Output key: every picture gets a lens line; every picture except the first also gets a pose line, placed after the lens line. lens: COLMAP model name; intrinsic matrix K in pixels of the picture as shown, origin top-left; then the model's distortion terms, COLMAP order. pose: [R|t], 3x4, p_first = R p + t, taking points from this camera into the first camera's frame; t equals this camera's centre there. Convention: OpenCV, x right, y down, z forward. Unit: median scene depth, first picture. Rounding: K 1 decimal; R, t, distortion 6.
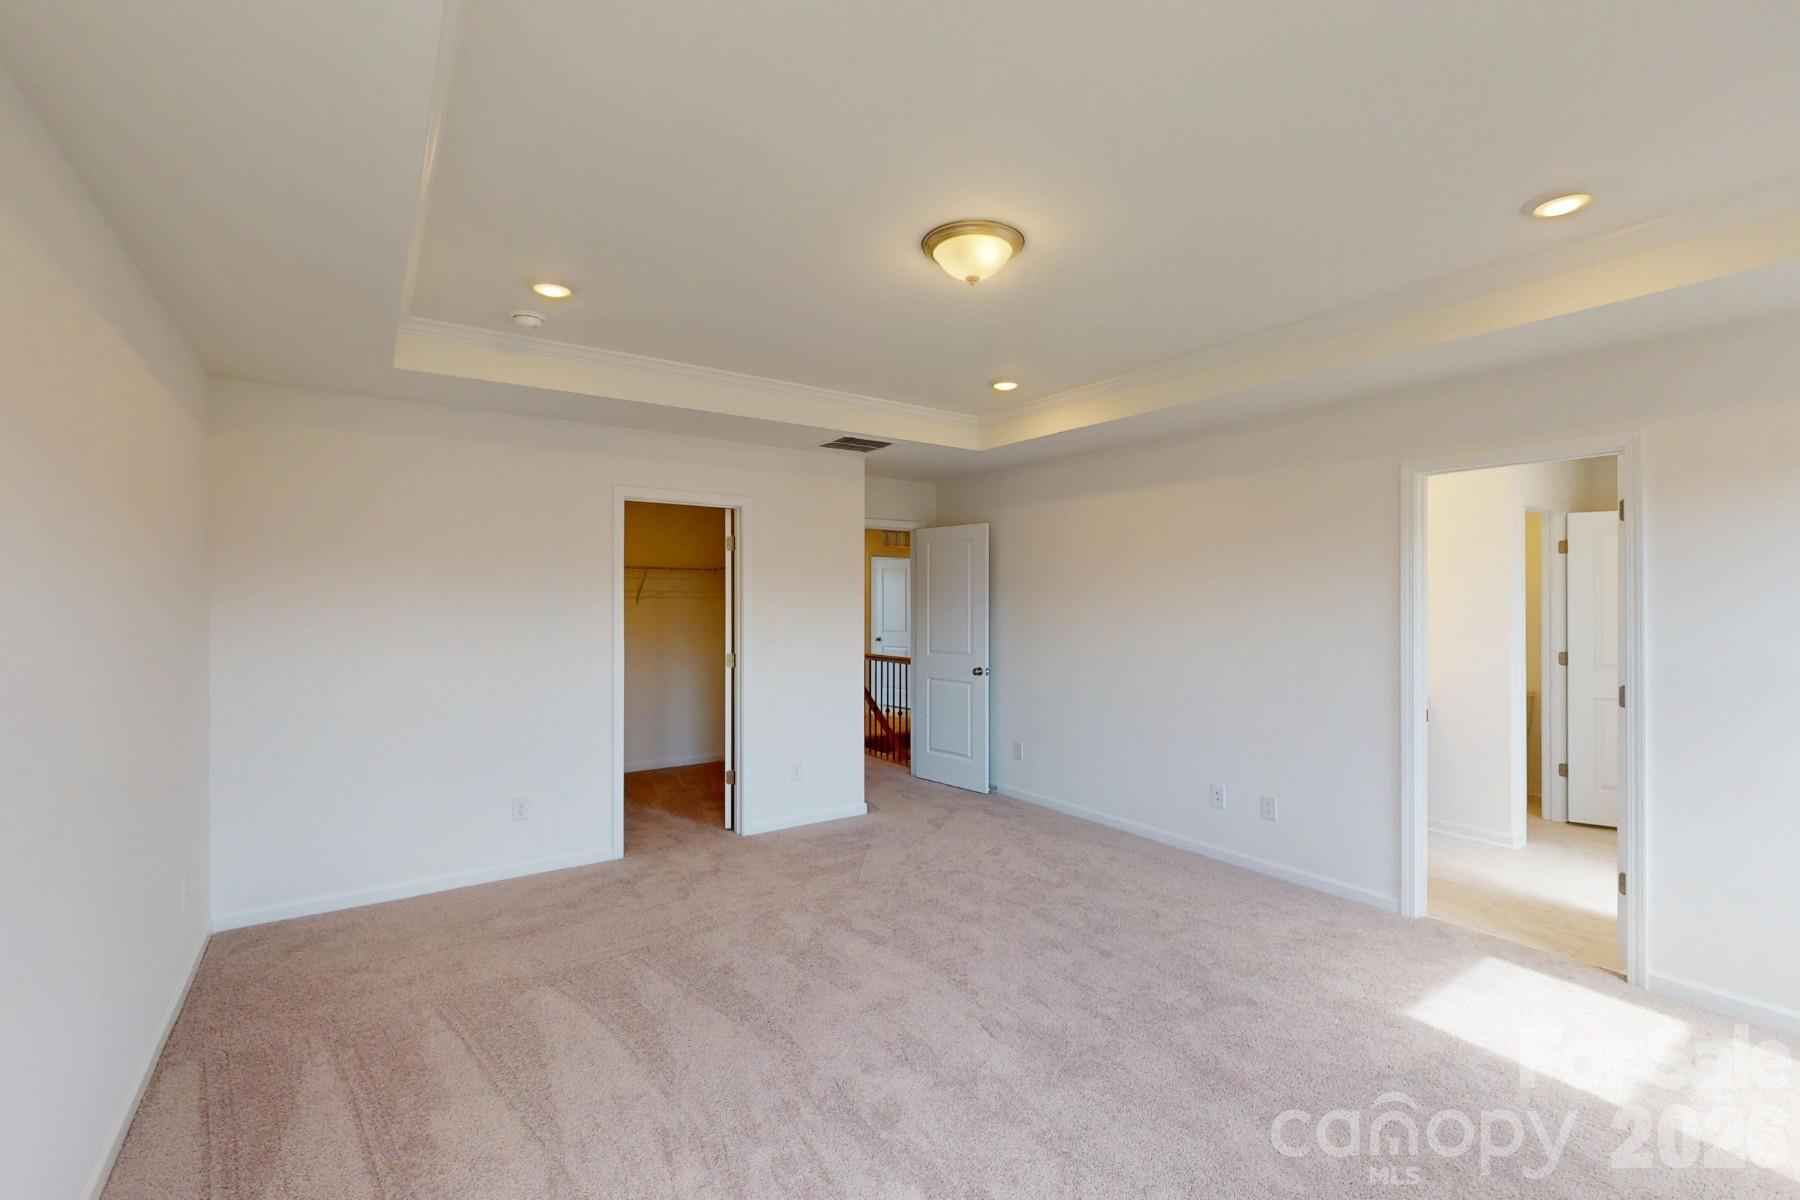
lens RADIAL K [[778.9, 0, 900.0], [0, 778.9, 600.0], [0, 0, 1]] dist [0.000608, -0.000020]
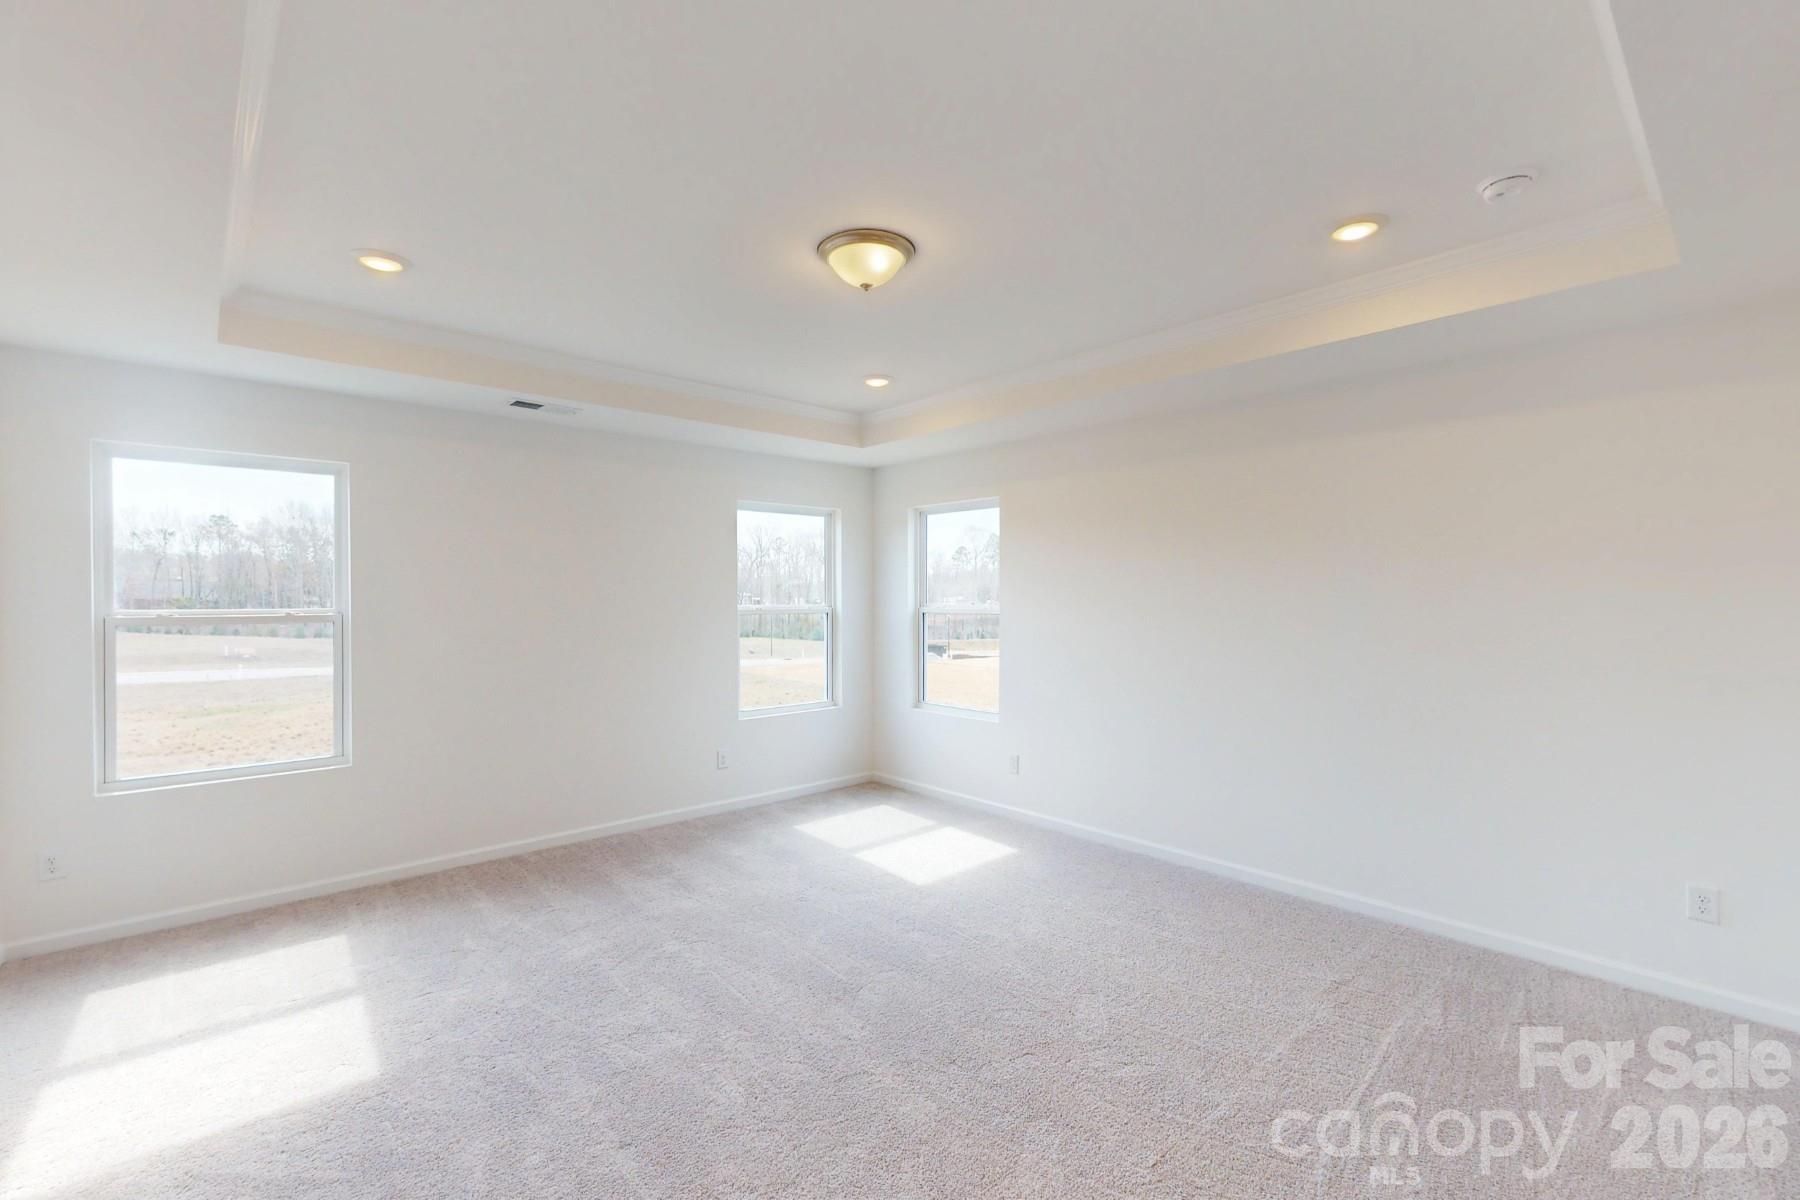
lens RADIAL K [[778.9, 0, 900.0], [0, 778.9, 600.0], [0, 0, 1]] dist [0.000608, -0.000020]
pose [[-0.992583, -0.003249, -0.121524, 0.143226], [-0.003503, 0.999992, 0.001873, -0.003328], [0.121517, 0.002285, -0.992587, 1.585225]]
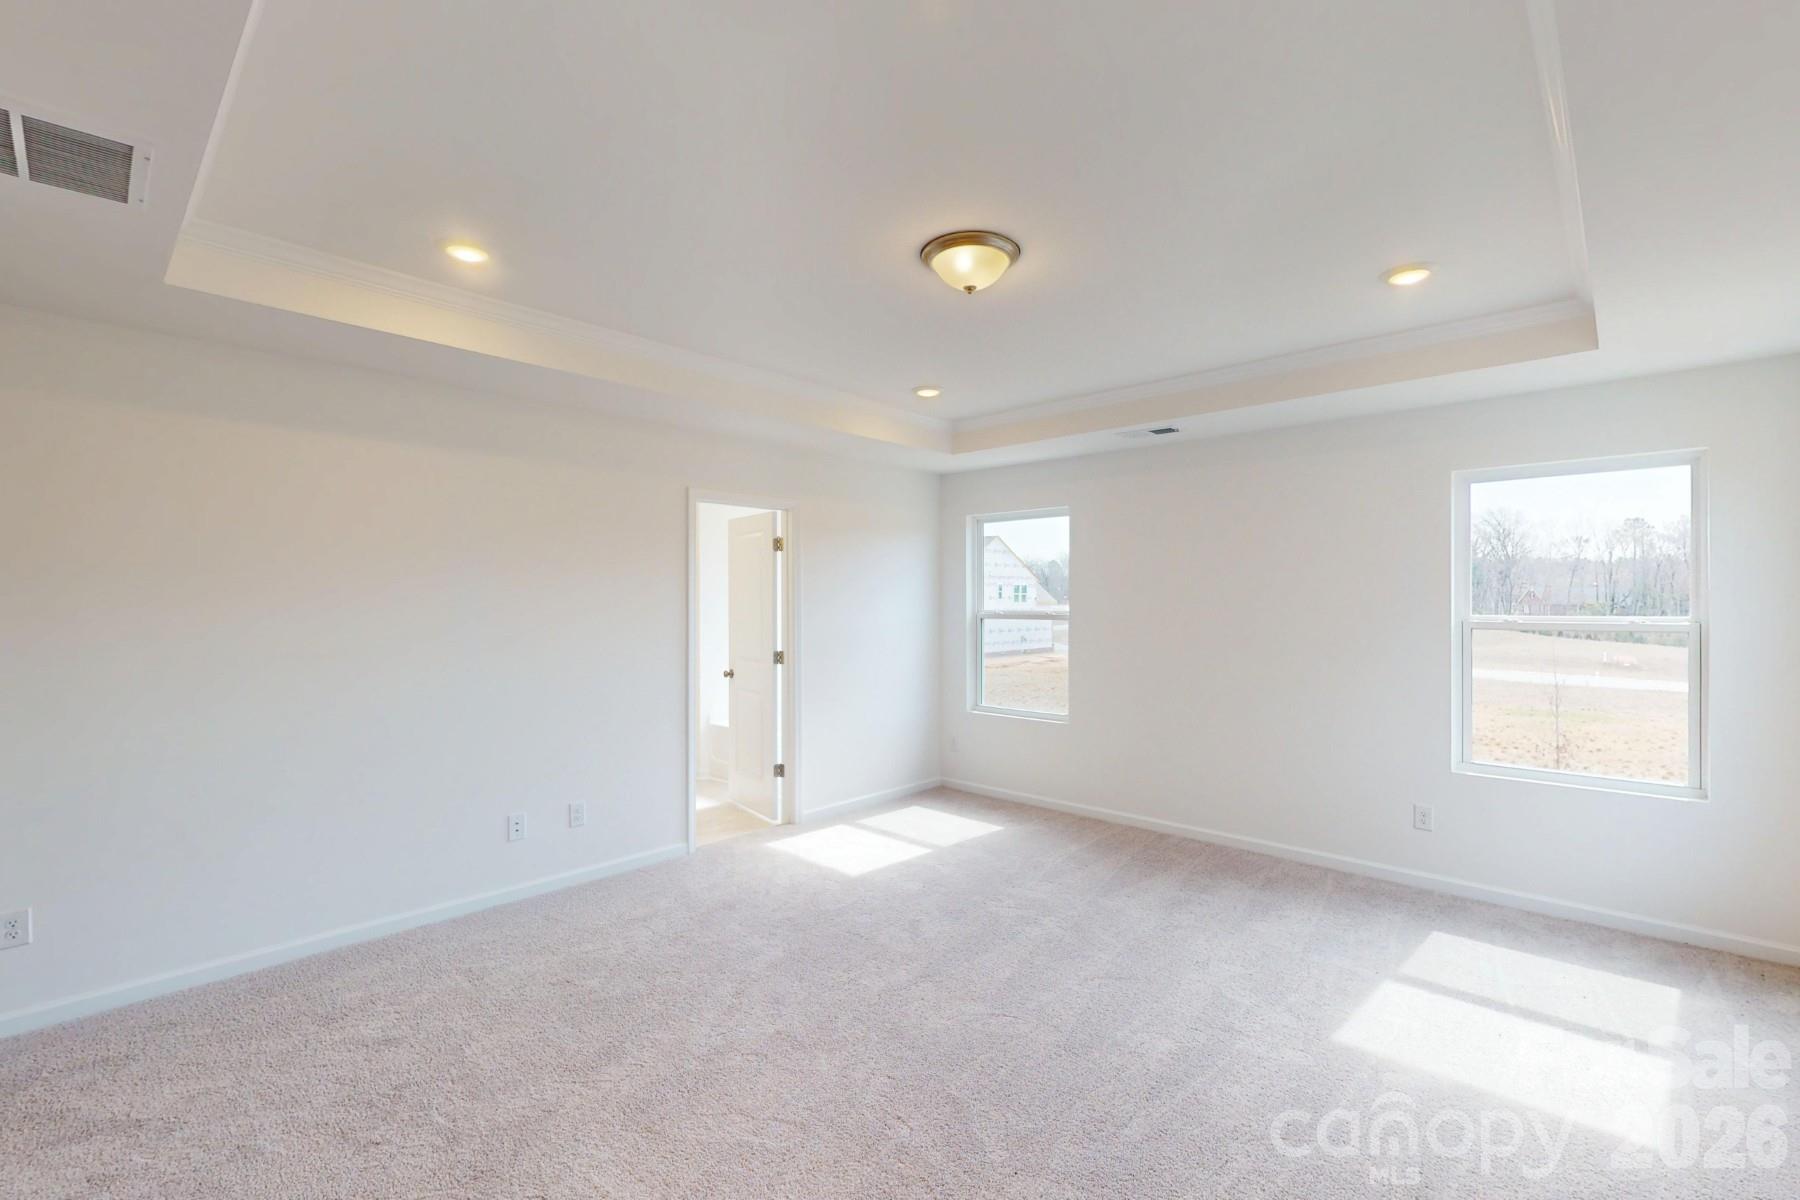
lens RADIAL K [[782.9, 0, 900.0], [0, 782.9, 600.0], [0, 0, 1]] dist [-0.000606, -0.000072]
pose [[-0.212541, -0.004970, 0.977140, -0.702606], [-0.006177, 0.999974, 0.003743, -0.009824], [-0.977133, -0.005240, -0.212566, 1.010442]]
